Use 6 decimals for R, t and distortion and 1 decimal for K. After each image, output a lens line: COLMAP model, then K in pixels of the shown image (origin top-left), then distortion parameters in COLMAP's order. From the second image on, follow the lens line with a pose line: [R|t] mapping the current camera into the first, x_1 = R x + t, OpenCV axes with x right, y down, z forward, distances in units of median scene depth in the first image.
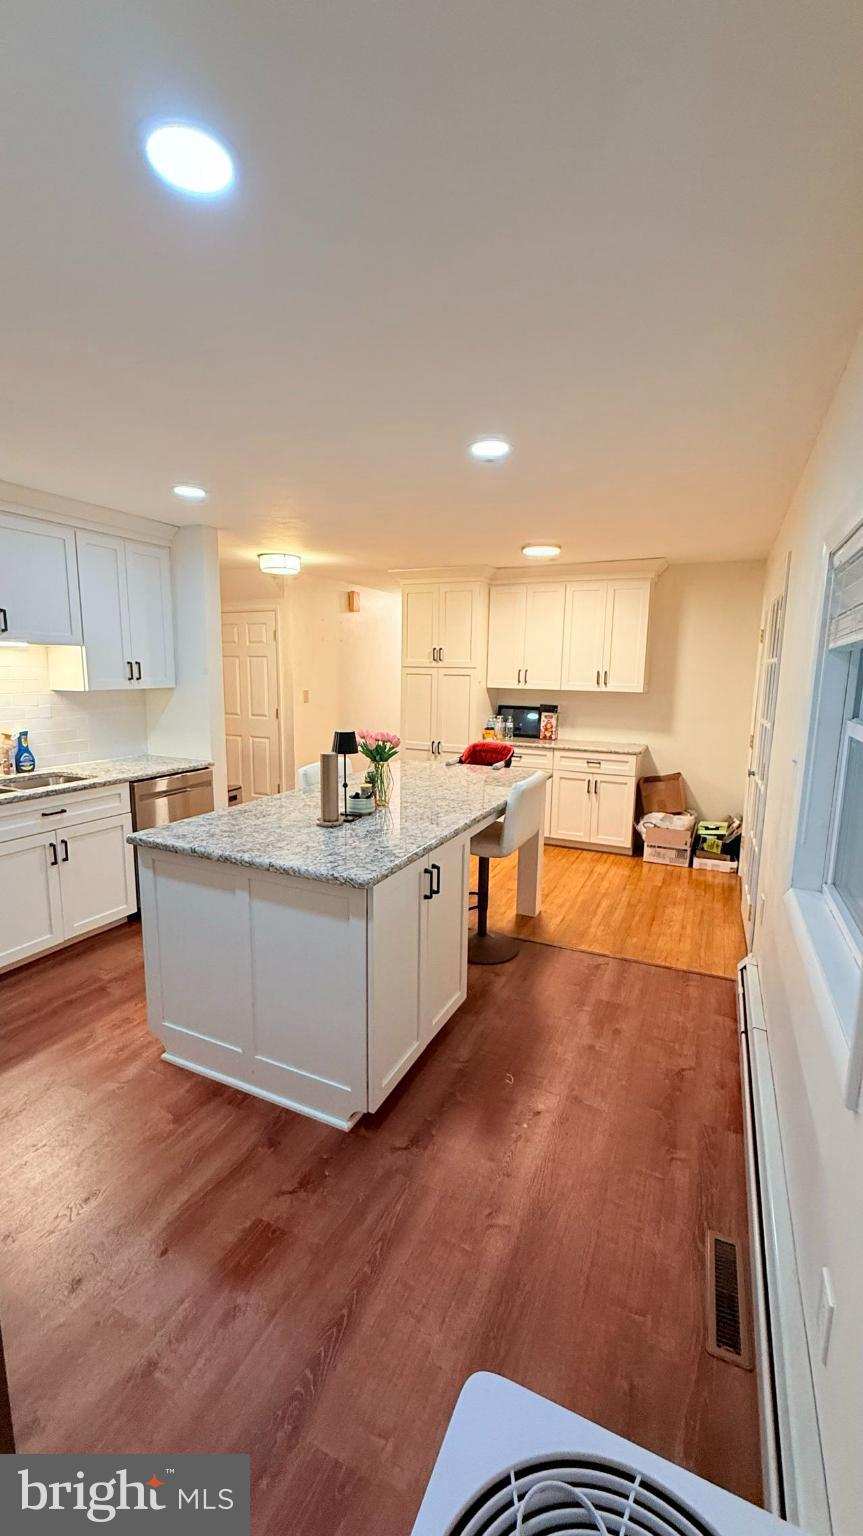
lens RADIAL K [[608.2, 0, 427.0], [0, 608.2, 765.1], [0, 0, 1]] dist [-0.004028, -0.000113]
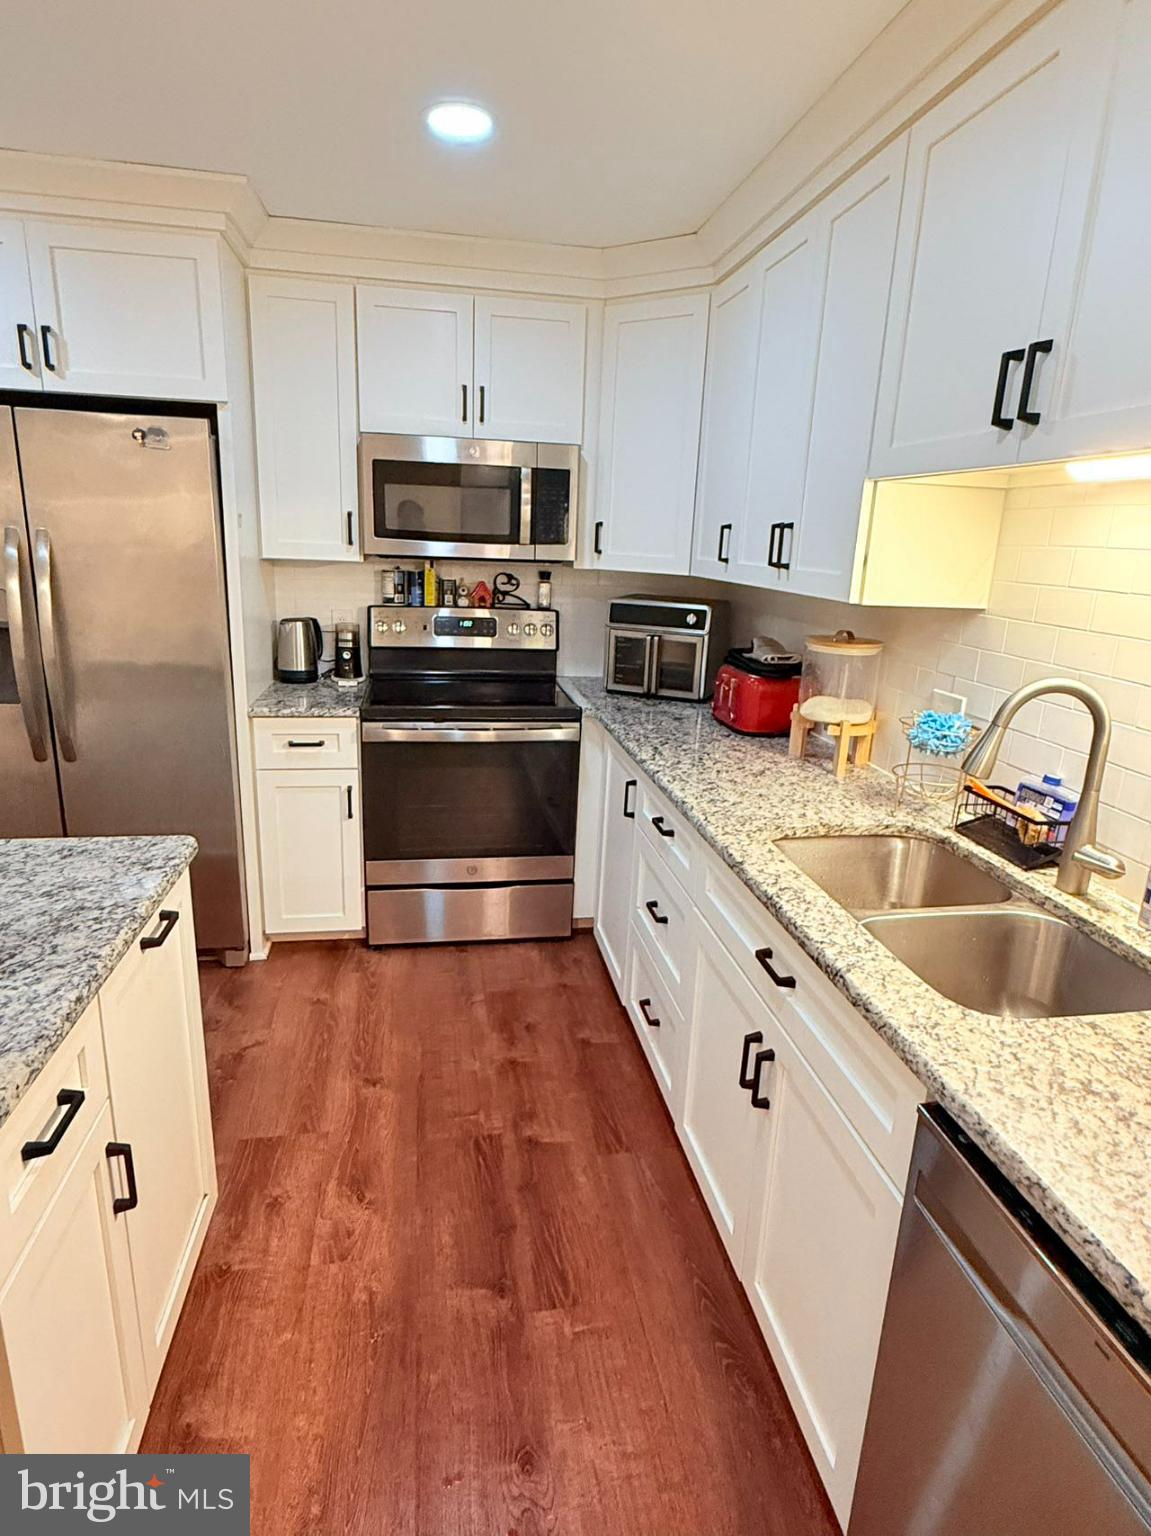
lens RADIAL K [[837.4, 0, 571.1], [0, 837.4, 763.4], [0, 0, 1]] dist [0.001753, 0.000143]
pose [[-0.816290, 0.108156, -0.567426, -0.250010], [-0.140983, 0.915305, 0.377281, -0.180510], [0.560173, 0.387968, -0.731906, 1.176250]]
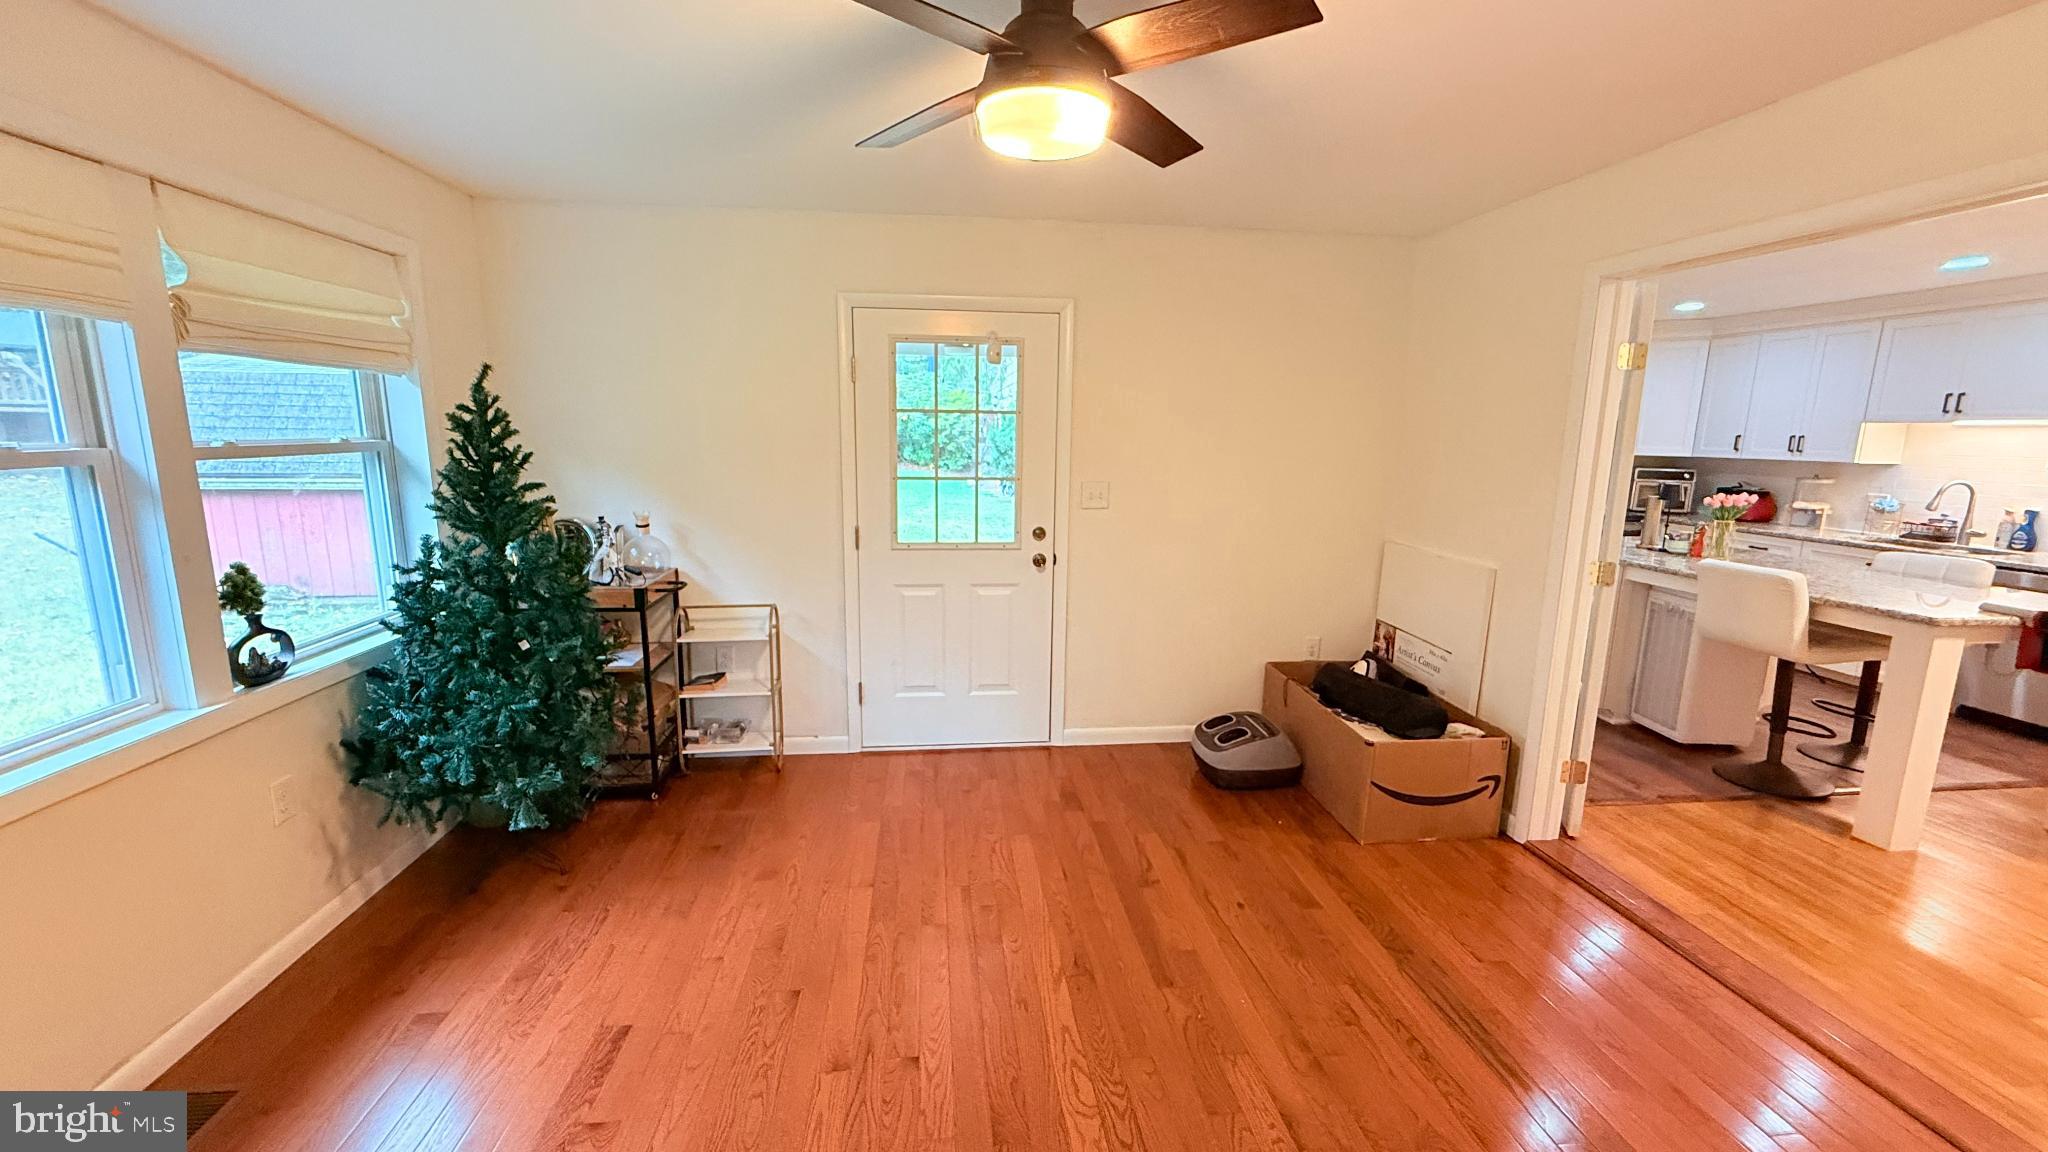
lens RADIAL K [[810.9, 0, 1006.9], [0, 810.9, 571.0], [0, 0, 1]] dist [-0.004028, -0.000113]
pose [[-0.858020, 0.064132, -0.509596, 1.557010], [-0.106369, 0.948476, 0.298461, -0.189306], [0.502480, 0.310291, -0.806990, 1.347080]]
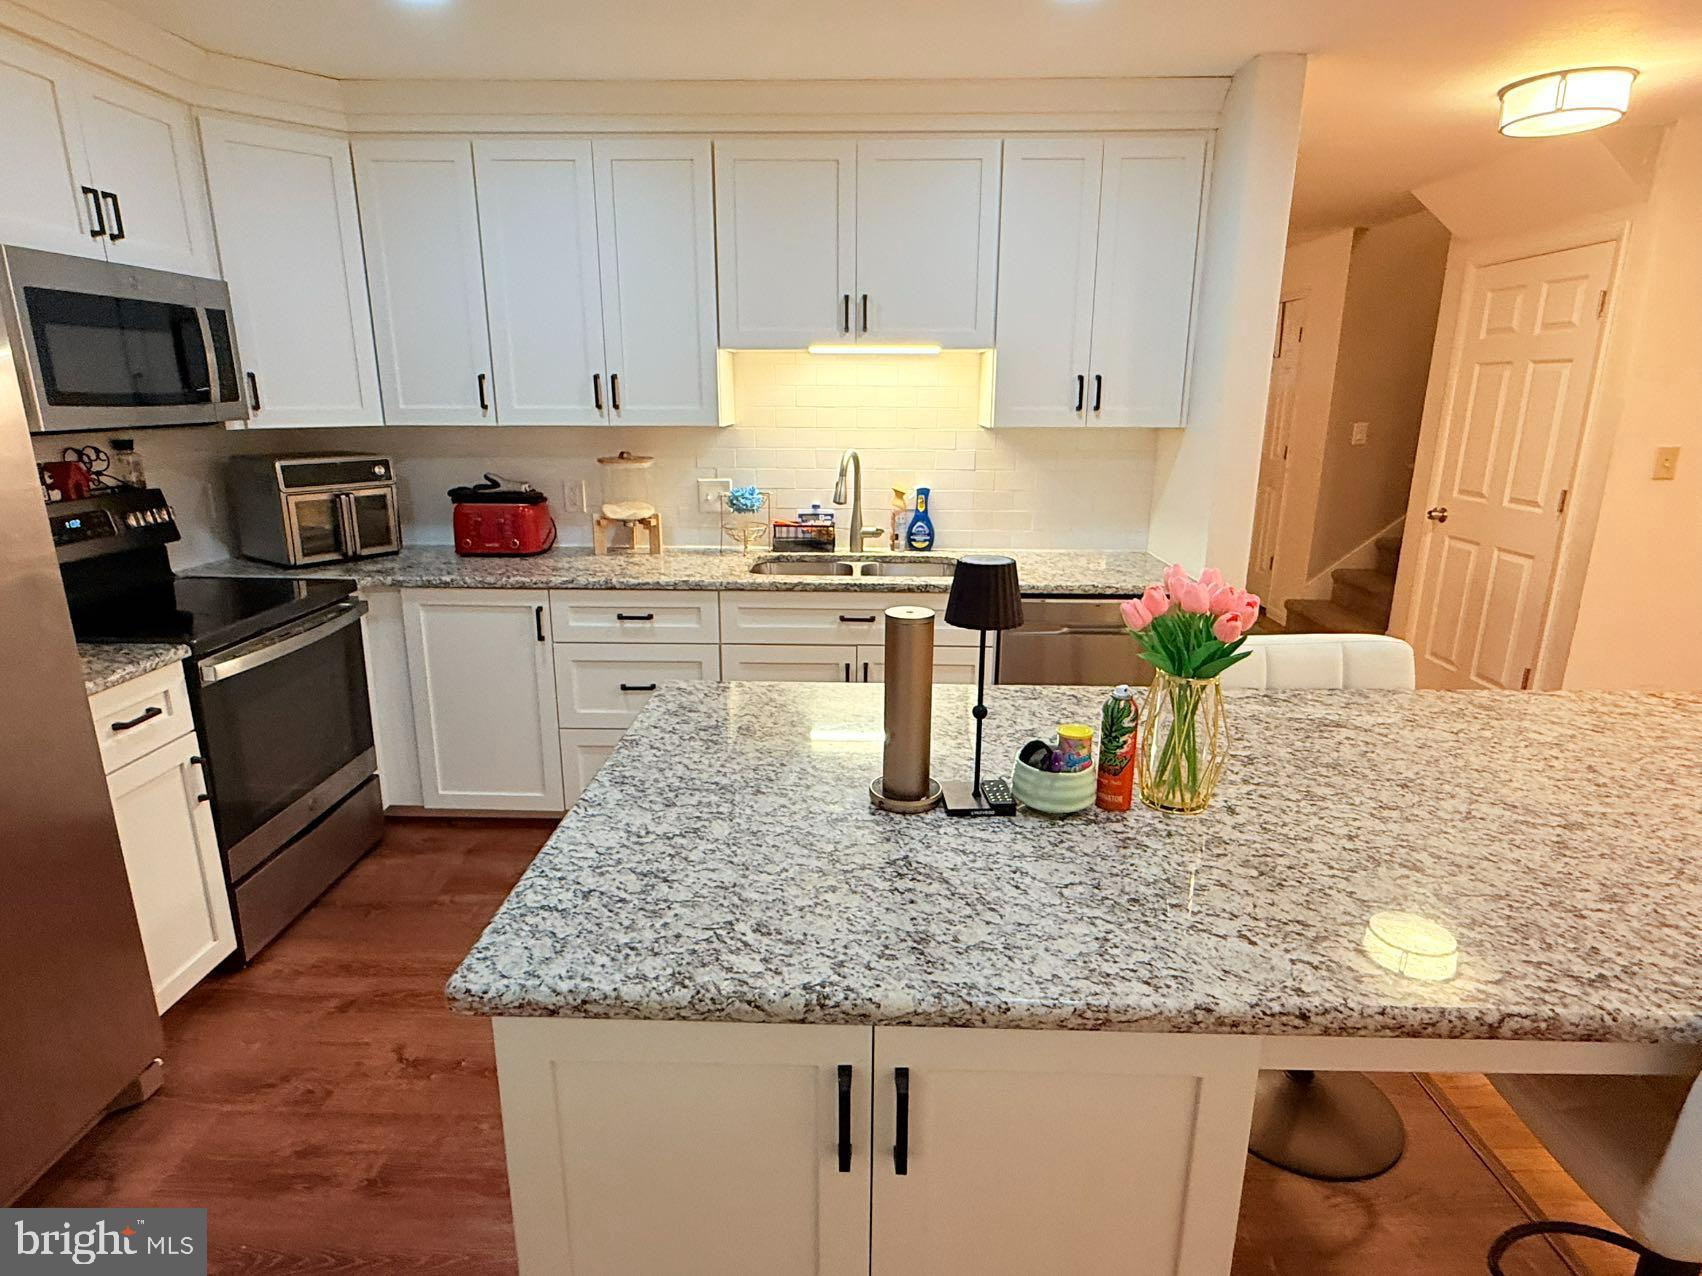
lens RADIAL K [[927.9, 0, 852.1], [0, 927.9, 636.5], [0, 0, 1]] dist [0.001753, 0.000143]
pose [[0.414002, 0.225096, -0.882006, 0.235115], [-0.142519, 0.973022, 0.181428, -0.075752], [0.899050, 0.050591, 0.434913, 0.544067]]
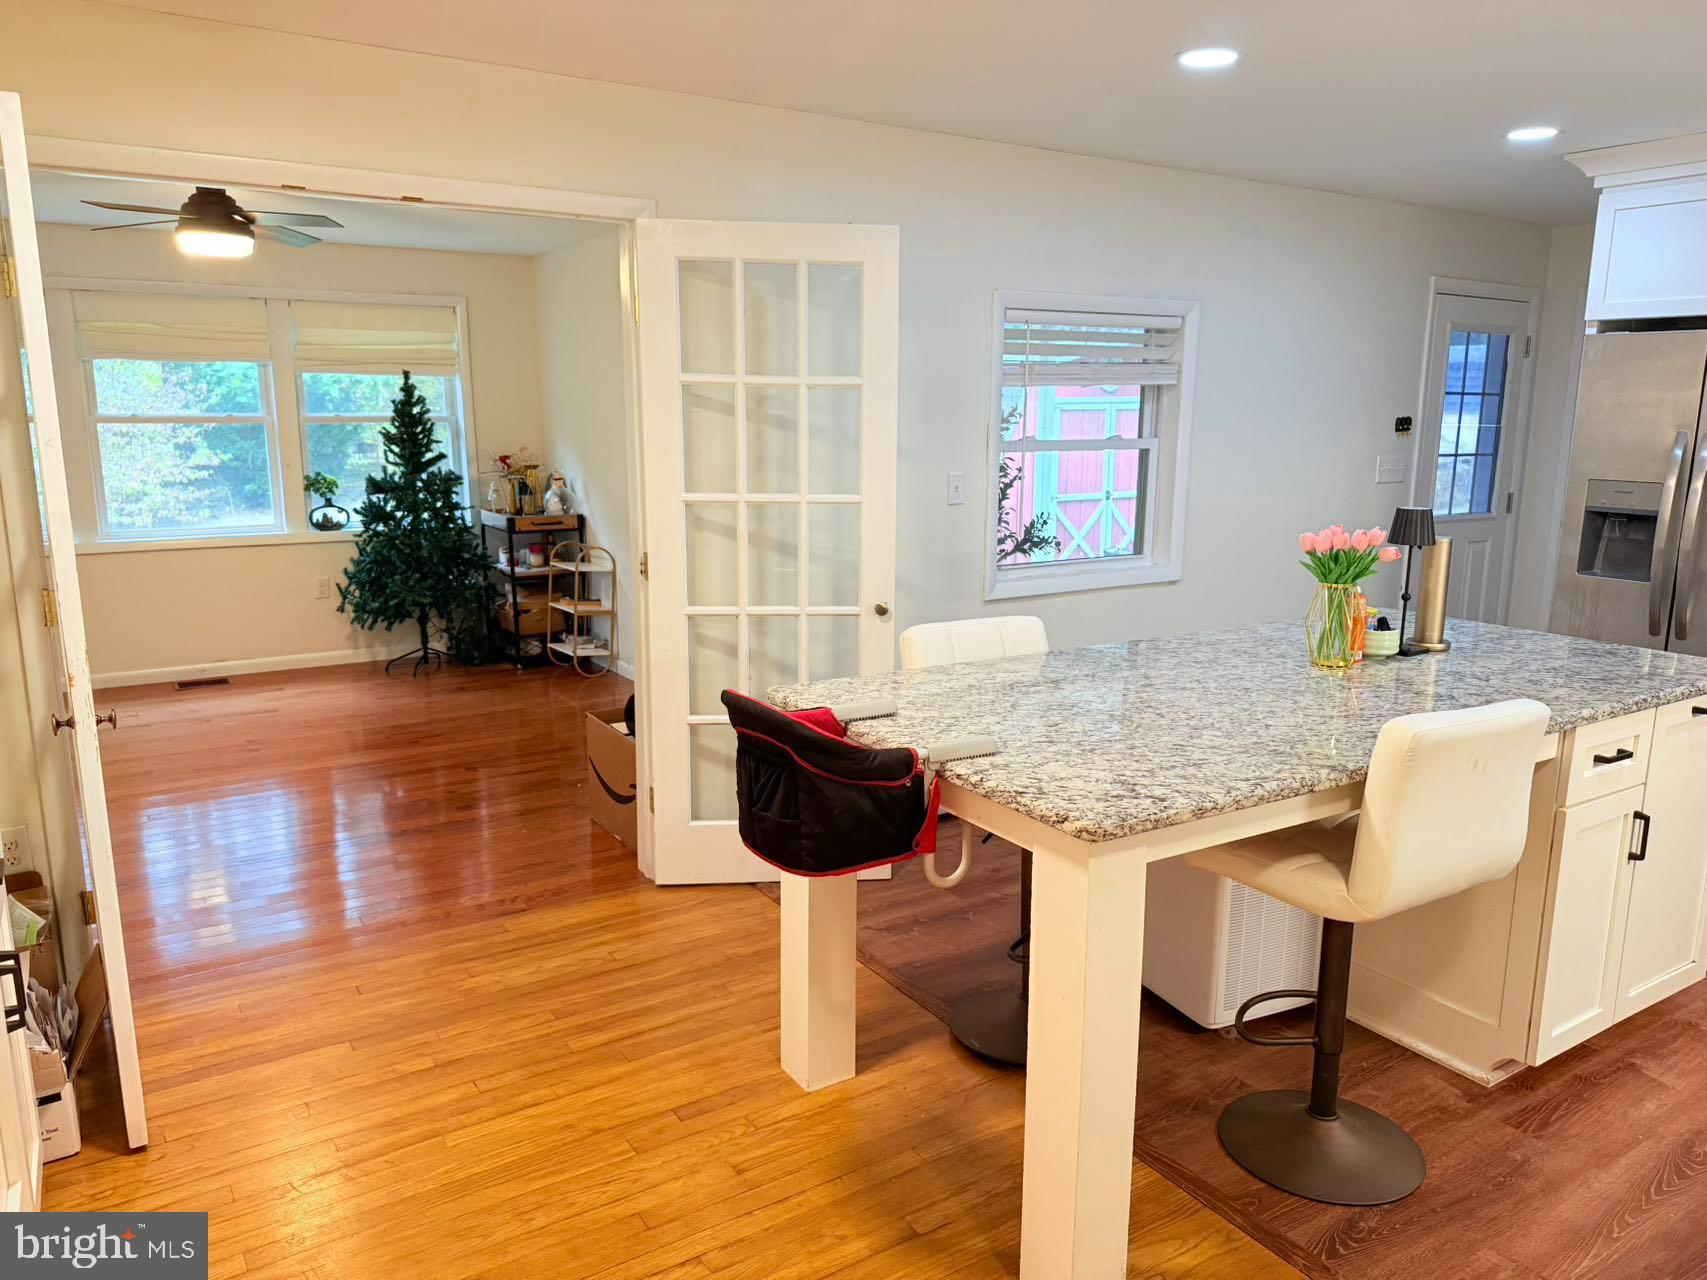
lens RADIAL K [[1195.1, 0, 846.7], [0, 1195.1, 630.6], [0, 0, 1]] dist [0.036233, -0.049549]
pose [[-0.845072, -0.115661, 0.521992, -0.228719], [0.068334, 0.944948, 0.320006, -0.281276], [-0.530268, 0.306098, -0.790645, 1.769626]]
